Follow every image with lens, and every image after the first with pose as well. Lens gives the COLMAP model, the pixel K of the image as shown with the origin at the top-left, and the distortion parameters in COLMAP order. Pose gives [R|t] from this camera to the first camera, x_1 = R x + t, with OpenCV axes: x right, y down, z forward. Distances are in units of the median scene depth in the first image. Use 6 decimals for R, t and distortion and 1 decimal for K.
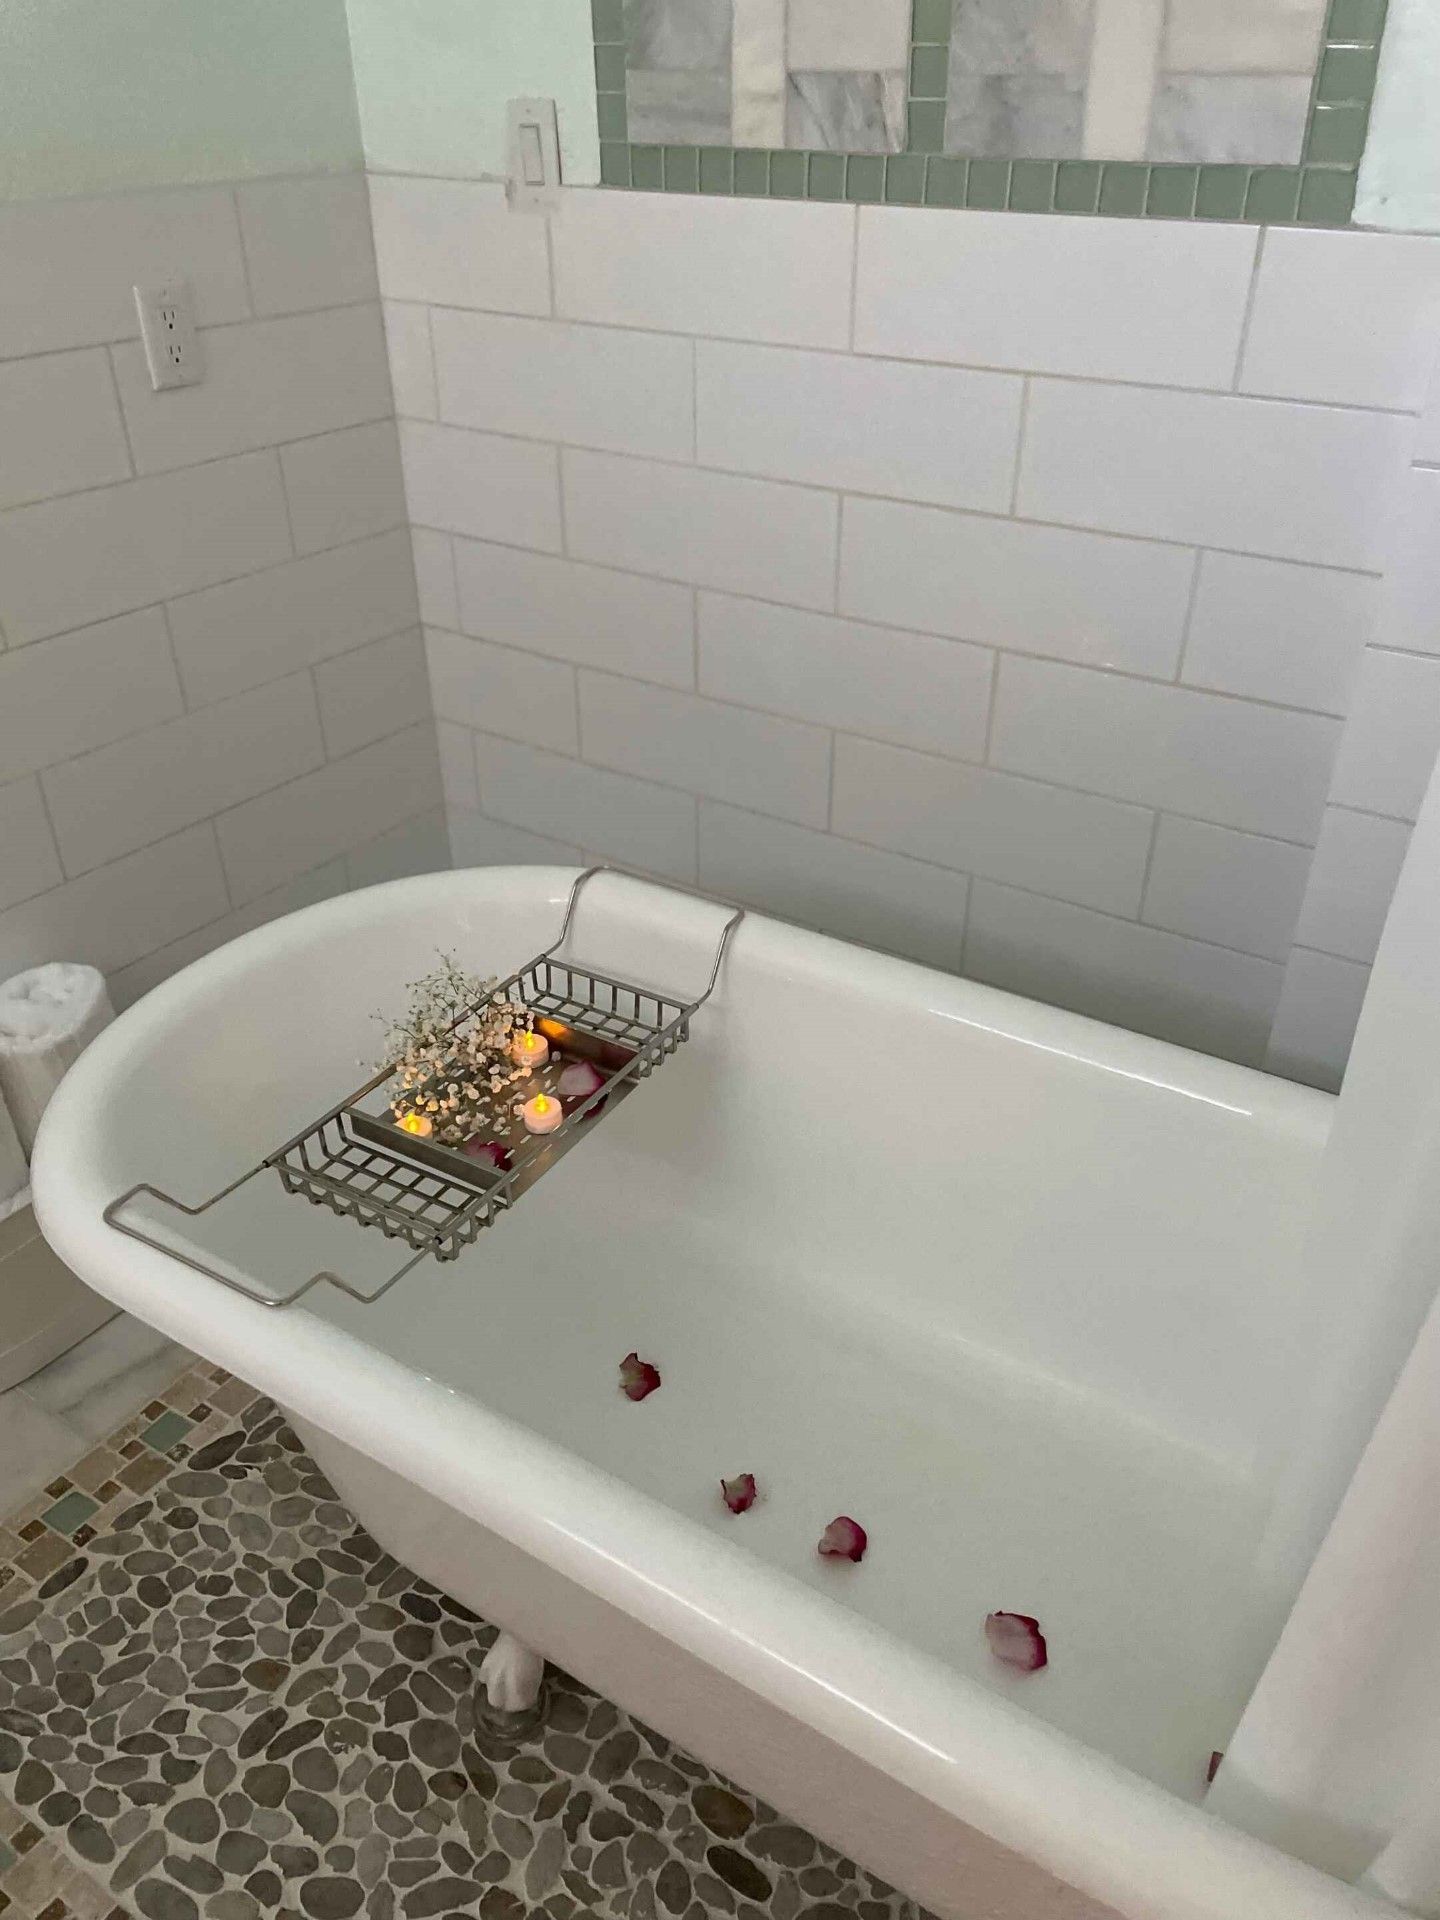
lens RADIAL K [[1395.4, 0, 756.3], [0, 1395.4, 954.2], [0, 0, 1]] dist [0.004380, -0.037862]
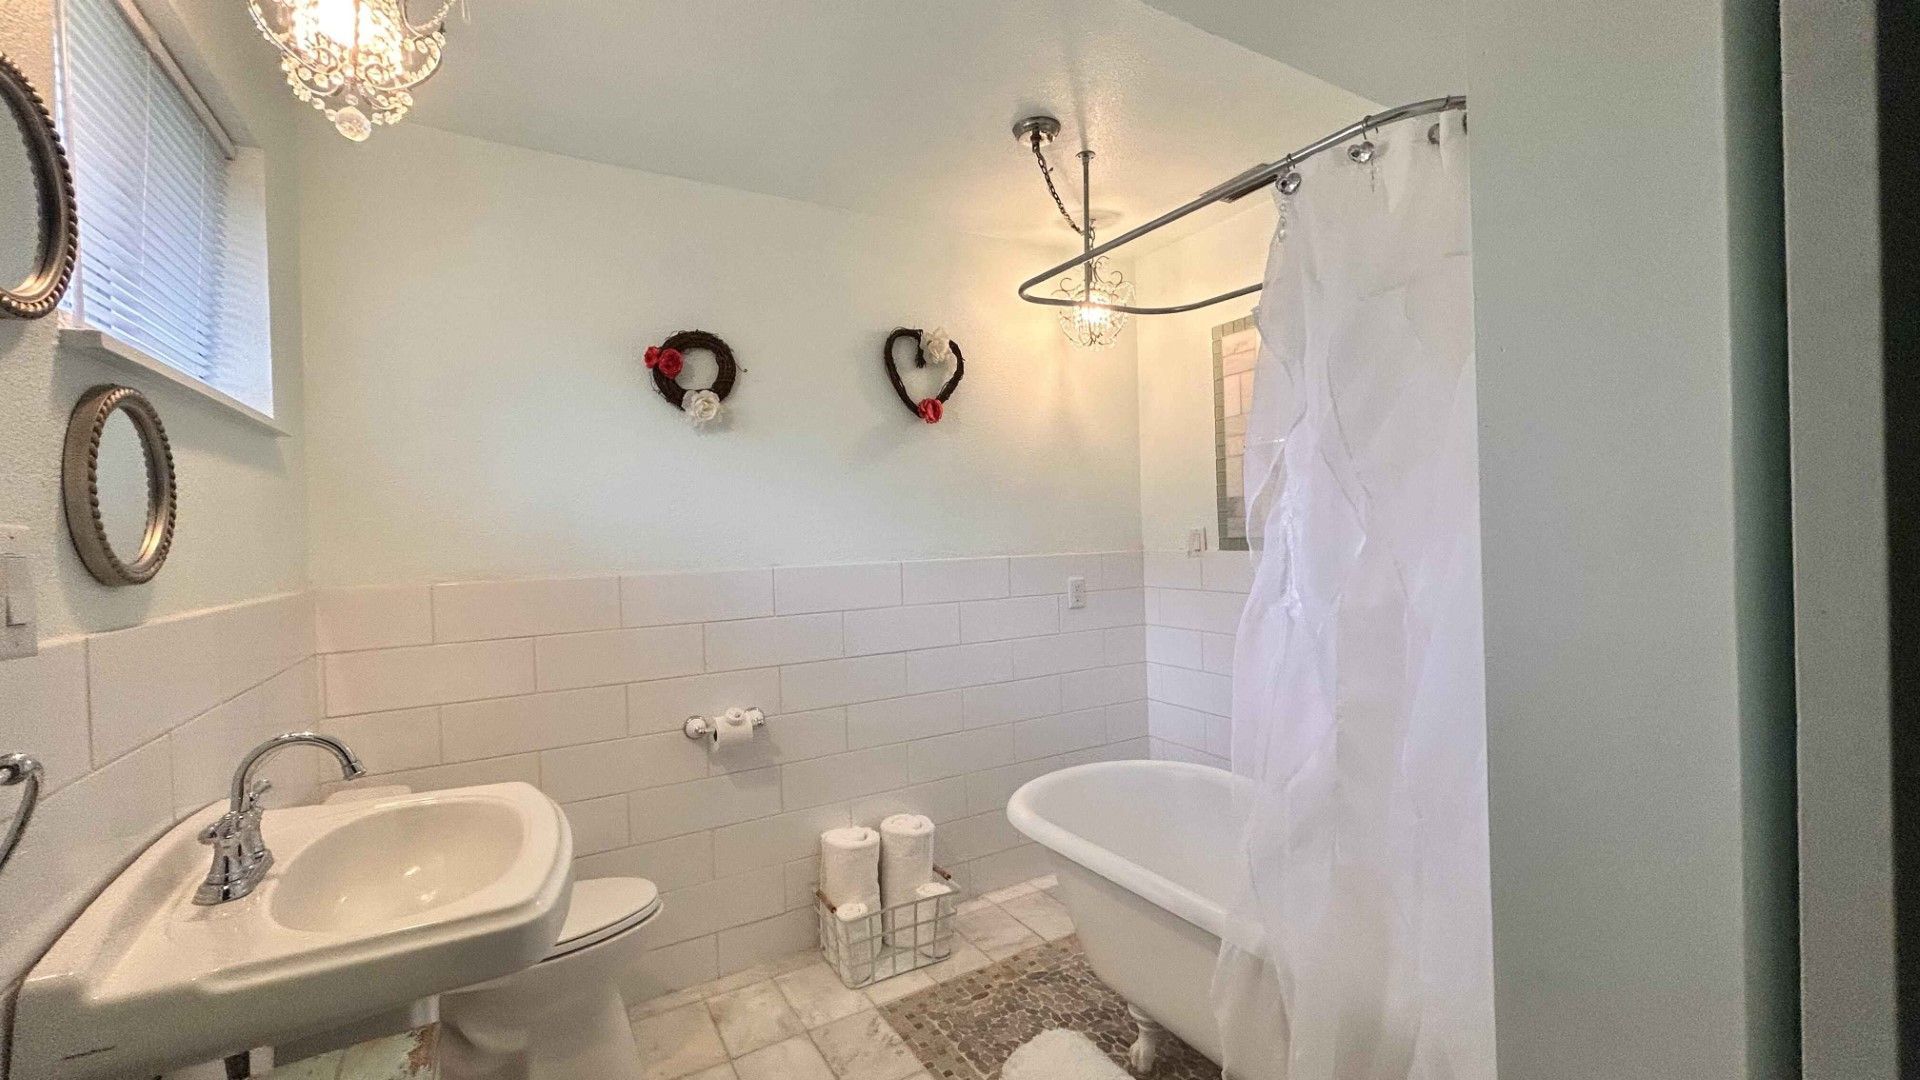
lens RADIAL K [[767.4, 0, 965.8], [0, 767.4, 535.6], [0, 0, 1]] dist [-0.000301, -0.000100]
pose [[0.892082, -0.032433, -0.450708, 0.184036], [-0.207327, 0.856863, -0.472019, 0.399129], [0.401504, 0.514523, 0.757668, -0.621310]]
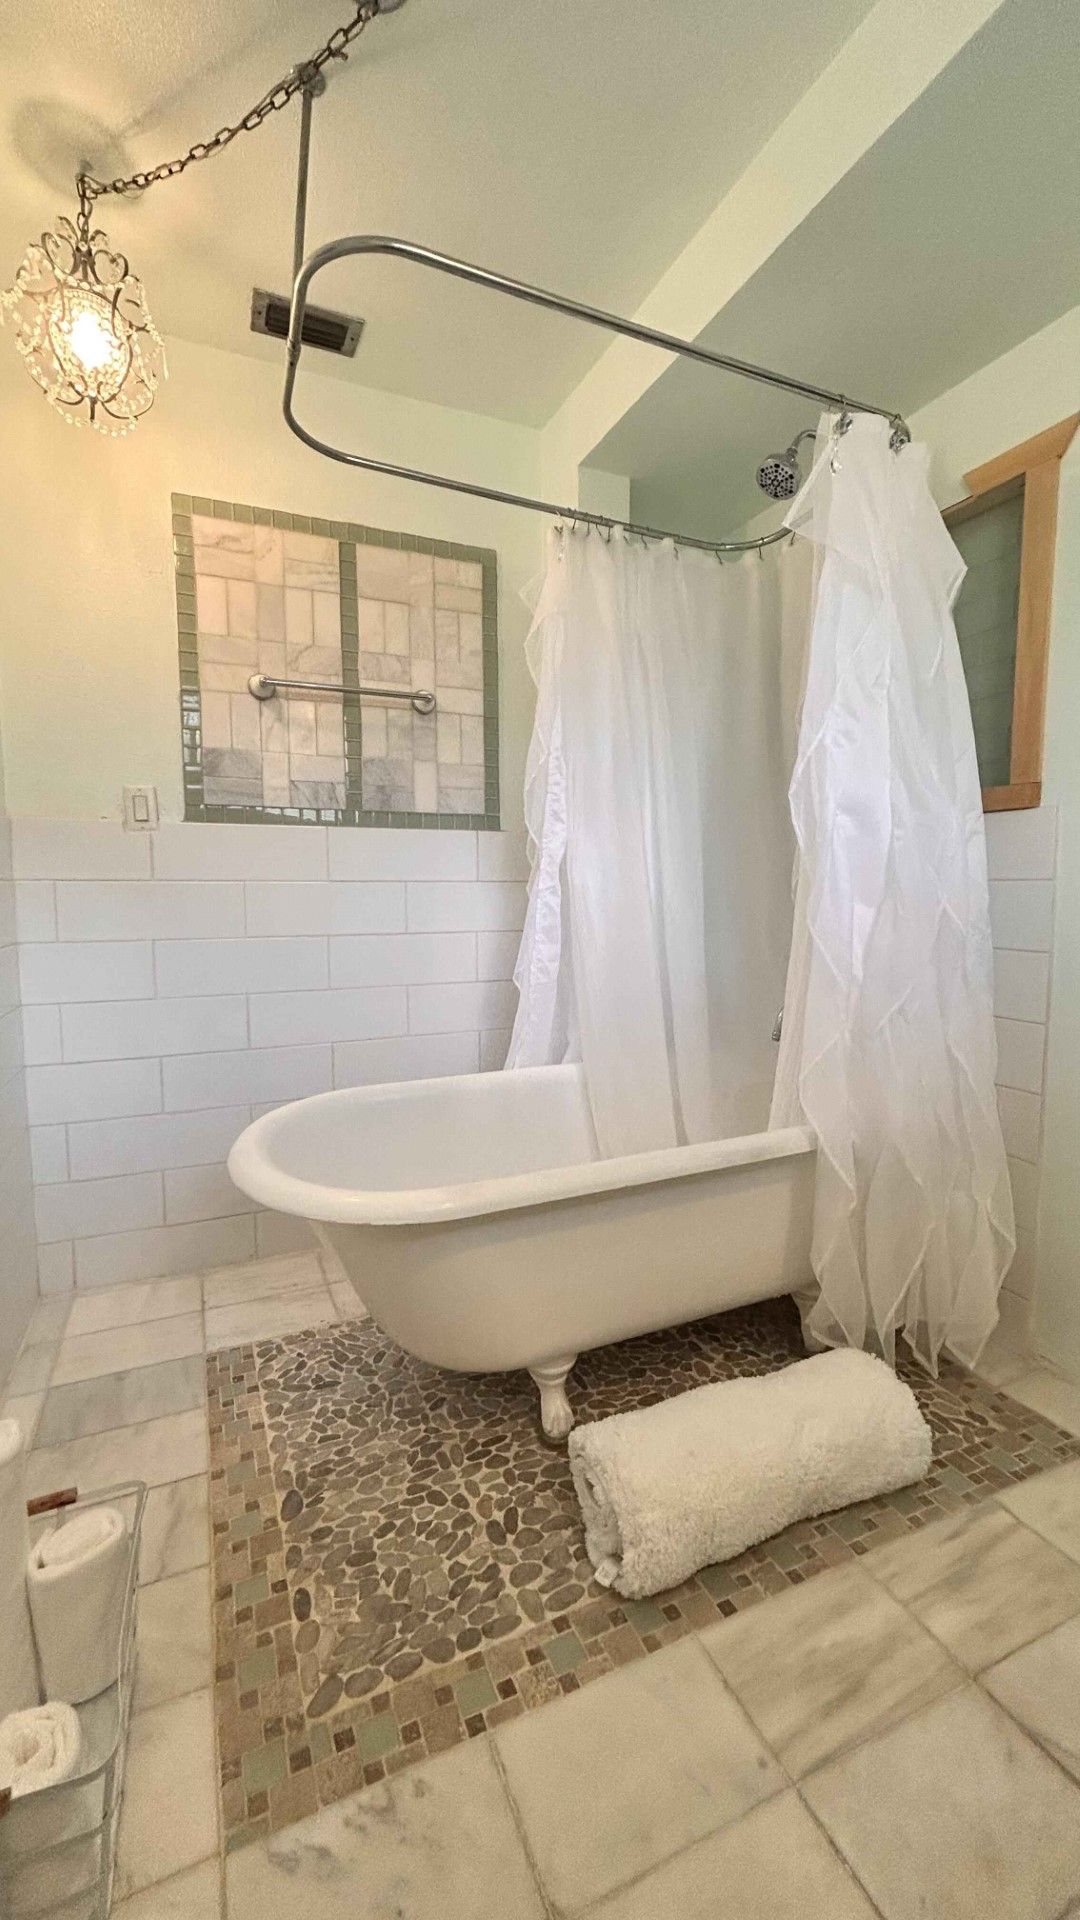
lens RADIAL K [[767.4, 0, 535.0], [0, 767.4, 954.2], [0, 0, 1]] dist [-0.000301, -0.000100]
pose [[0.562364, -0.079050, 0.823103, -0.966704], [0.444185, 0.868487, -0.220070, 0.158522], [-0.697457, 0.489369, 0.523518, 0.115641]]
